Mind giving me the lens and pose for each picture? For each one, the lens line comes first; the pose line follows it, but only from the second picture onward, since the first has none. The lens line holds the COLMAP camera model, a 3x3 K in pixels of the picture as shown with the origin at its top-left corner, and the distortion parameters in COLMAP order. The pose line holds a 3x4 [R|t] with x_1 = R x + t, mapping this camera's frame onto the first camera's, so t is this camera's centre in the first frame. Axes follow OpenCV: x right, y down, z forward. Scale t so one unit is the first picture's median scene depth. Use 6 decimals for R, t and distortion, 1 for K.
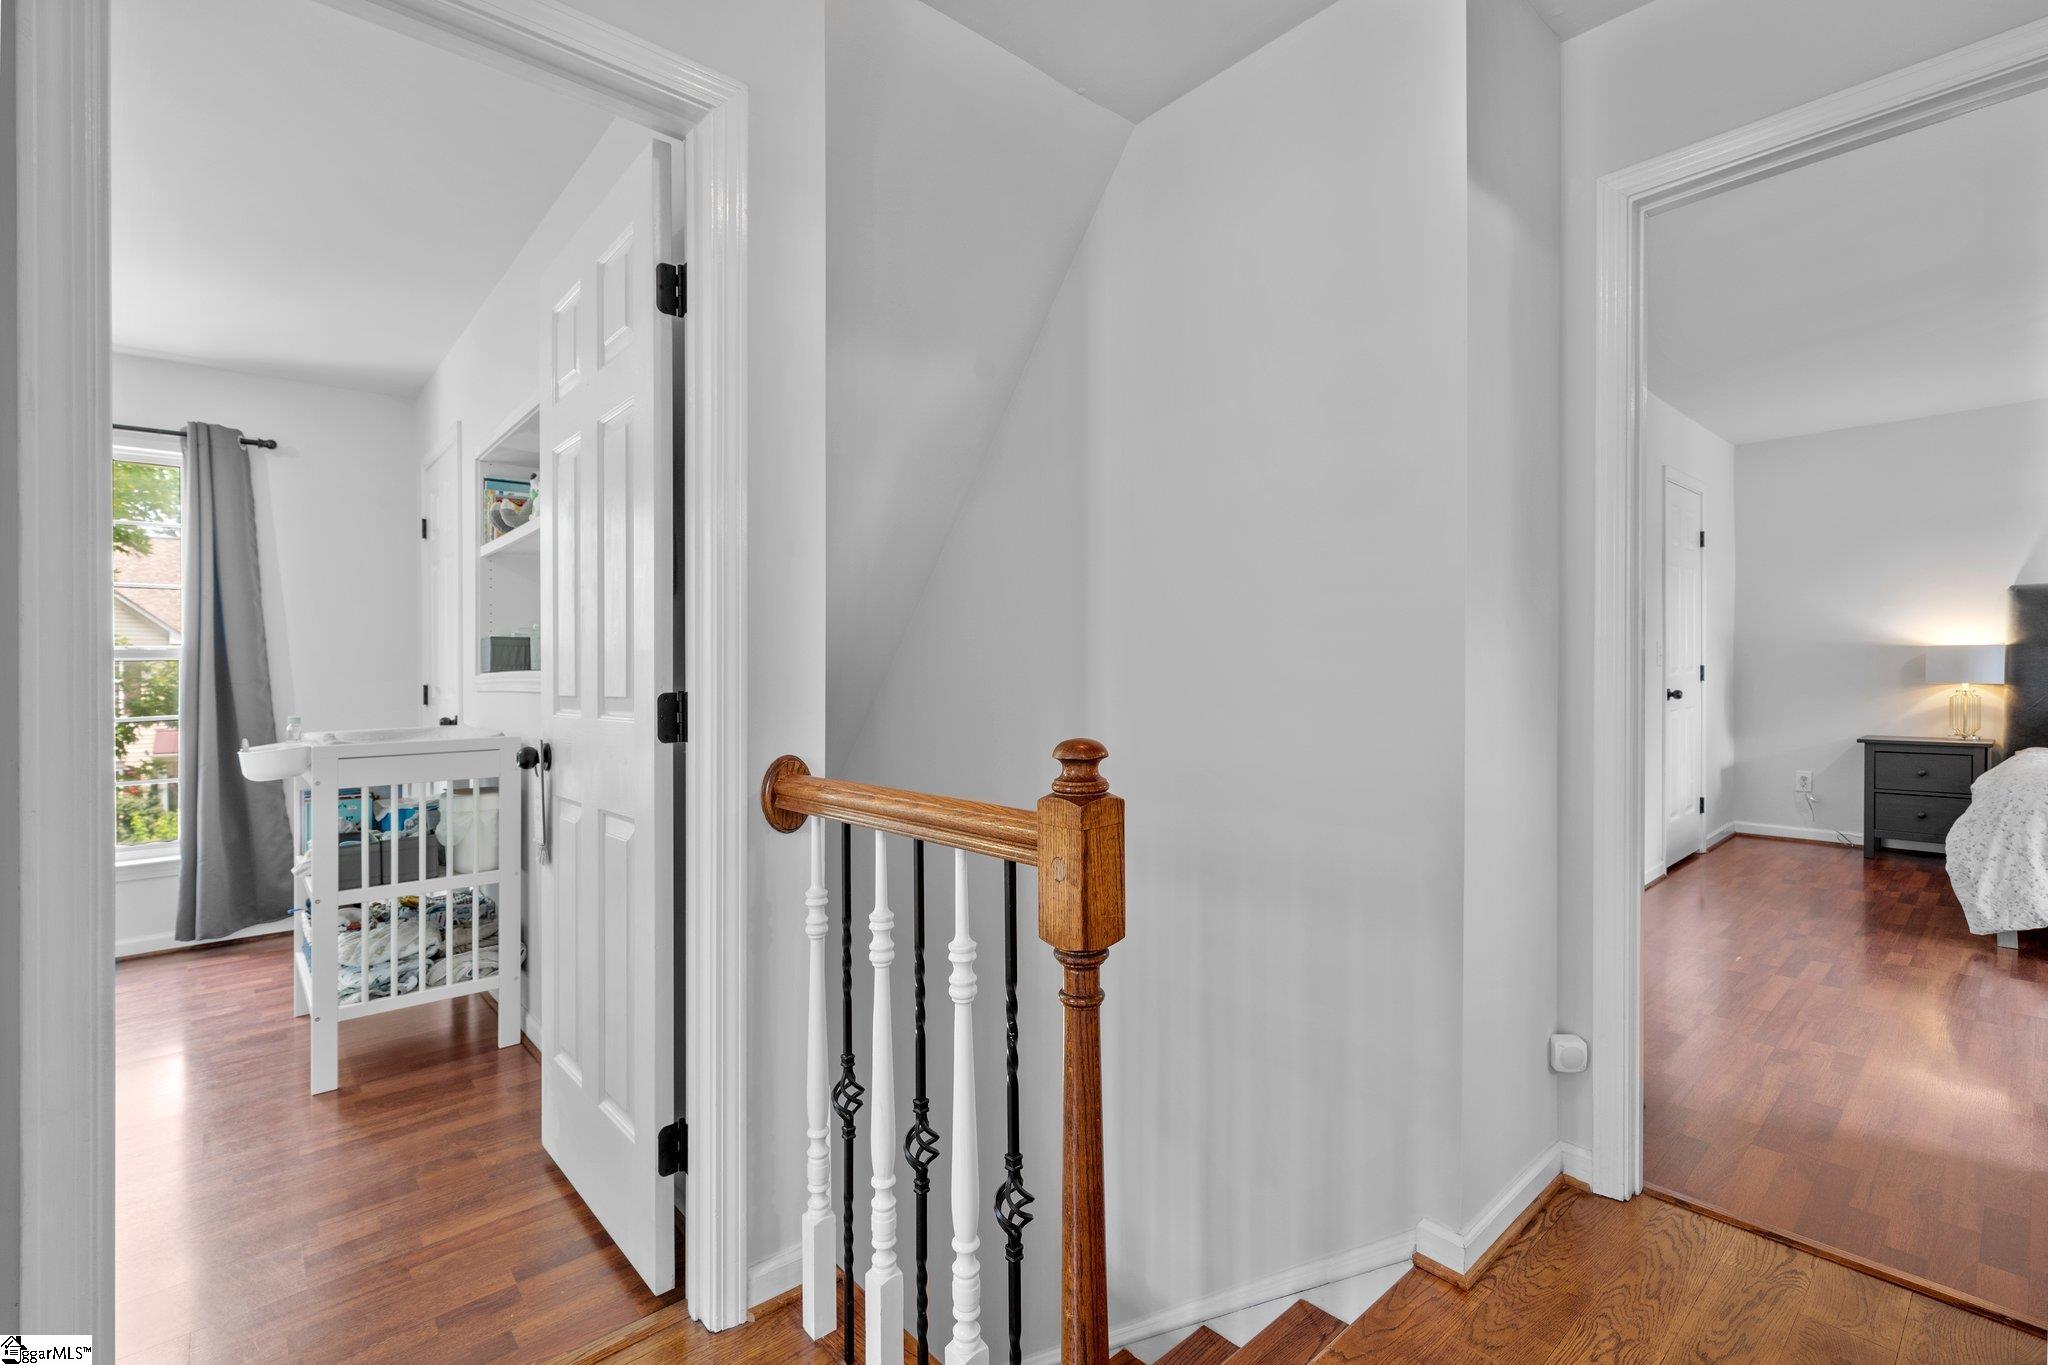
lens RADIAL K [[903.0, 0, 962.4], [0, 903.0, 669.0], [0, 0, 1]] dist [0.001856, 0.000018]
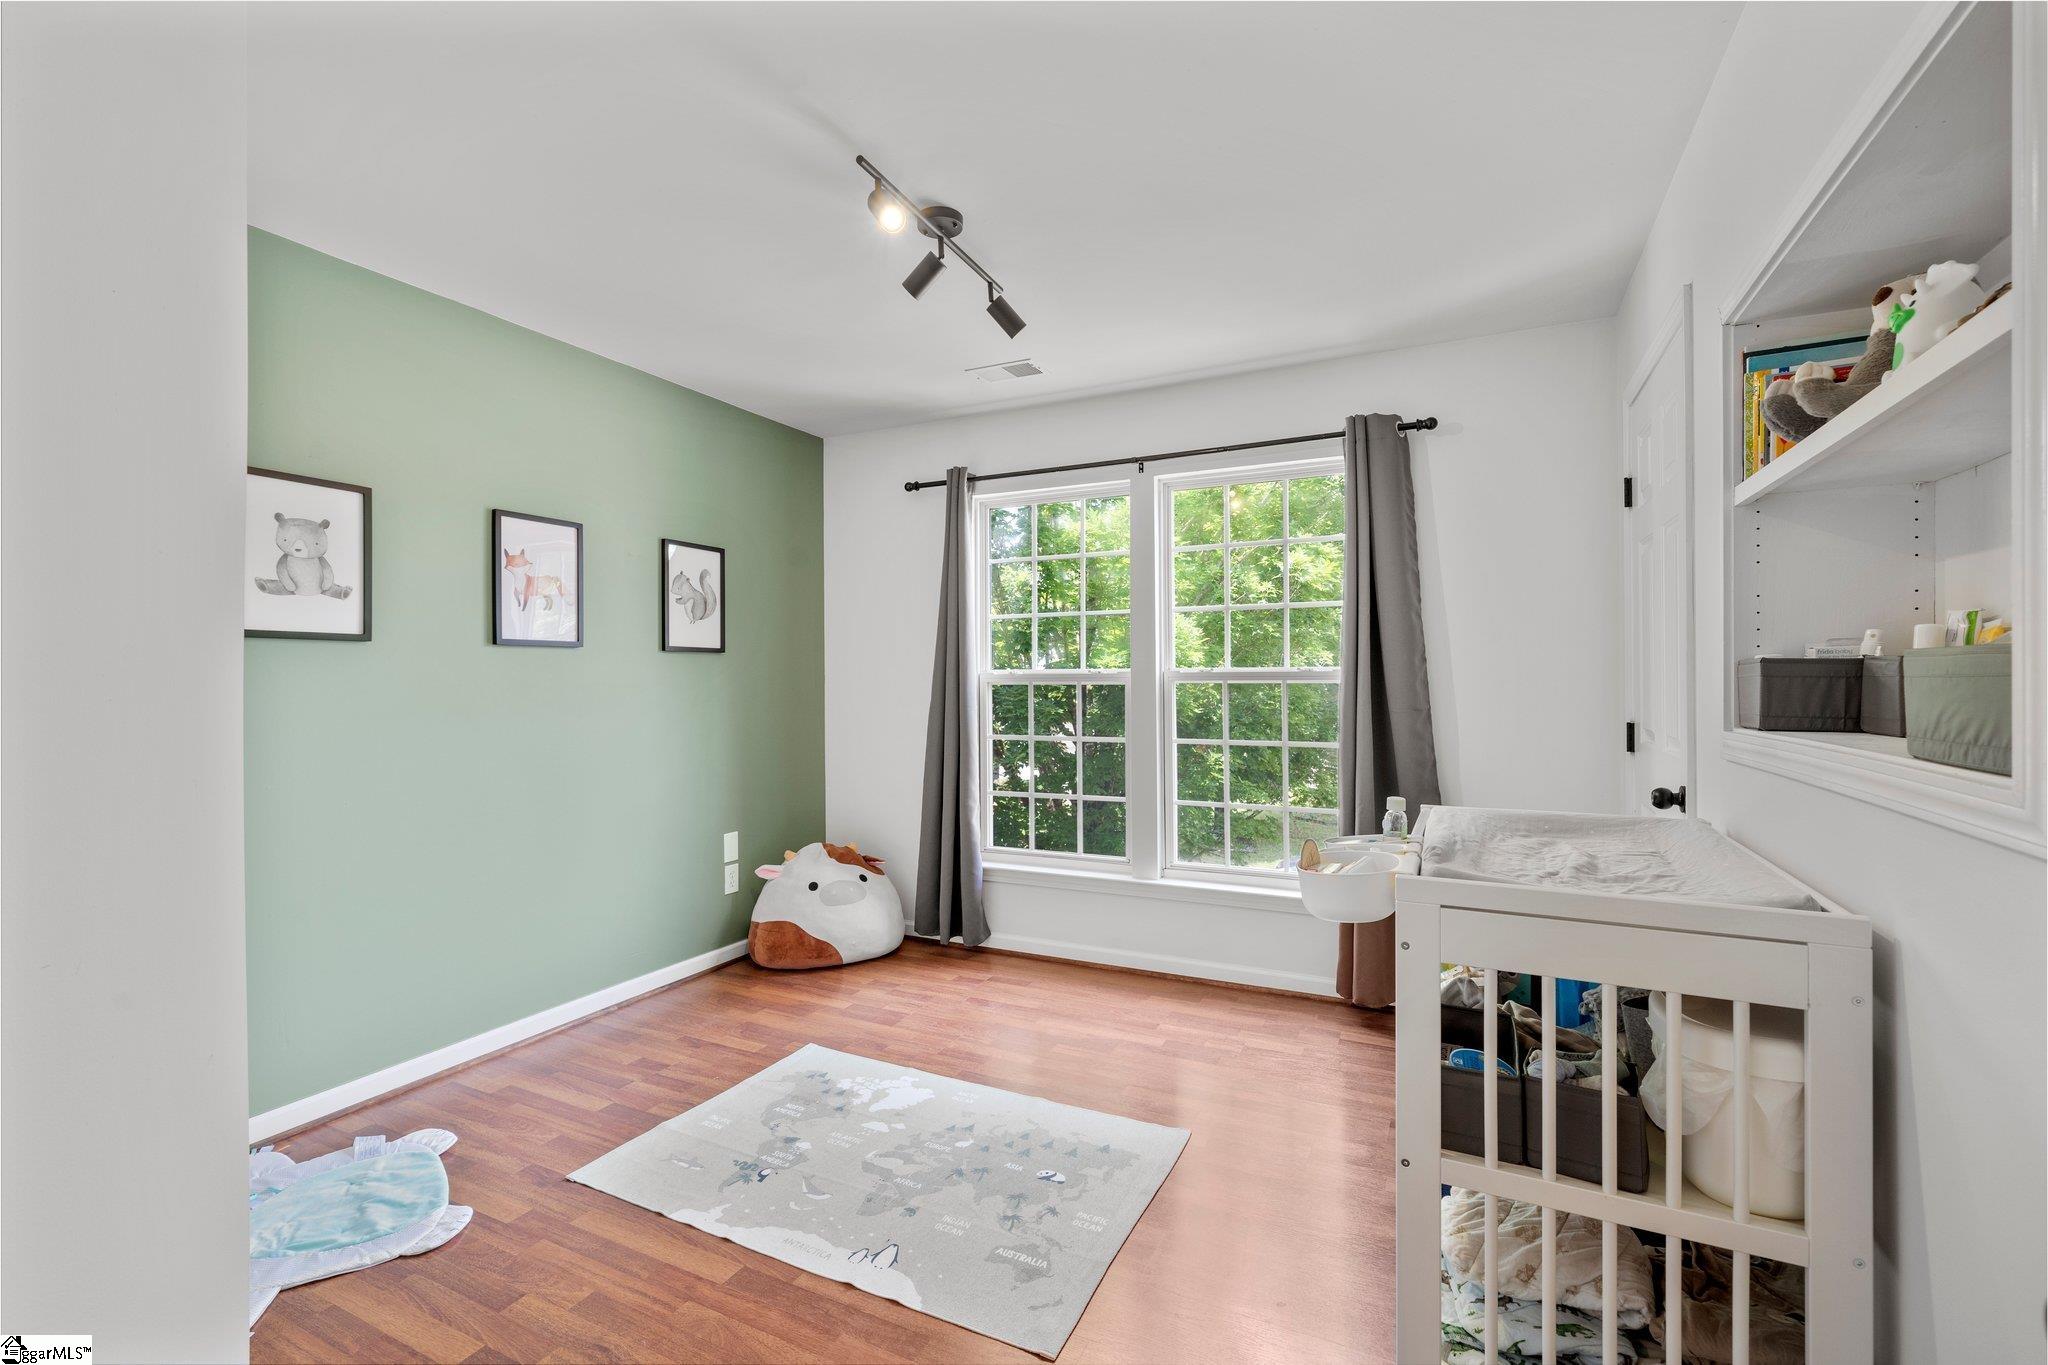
lens RADIAL K [[903.0, 0, 962.4], [0, 903.0, 669.0], [0, 0, 1]] dist [0.001856, 0.000018]
pose [[0.381343, -0.004200, -0.924424, -0.225648], [-0.001153, 0.999987, -0.005019, -0.026011], [0.924433, 0.002980, 0.381333, 0.395998]]
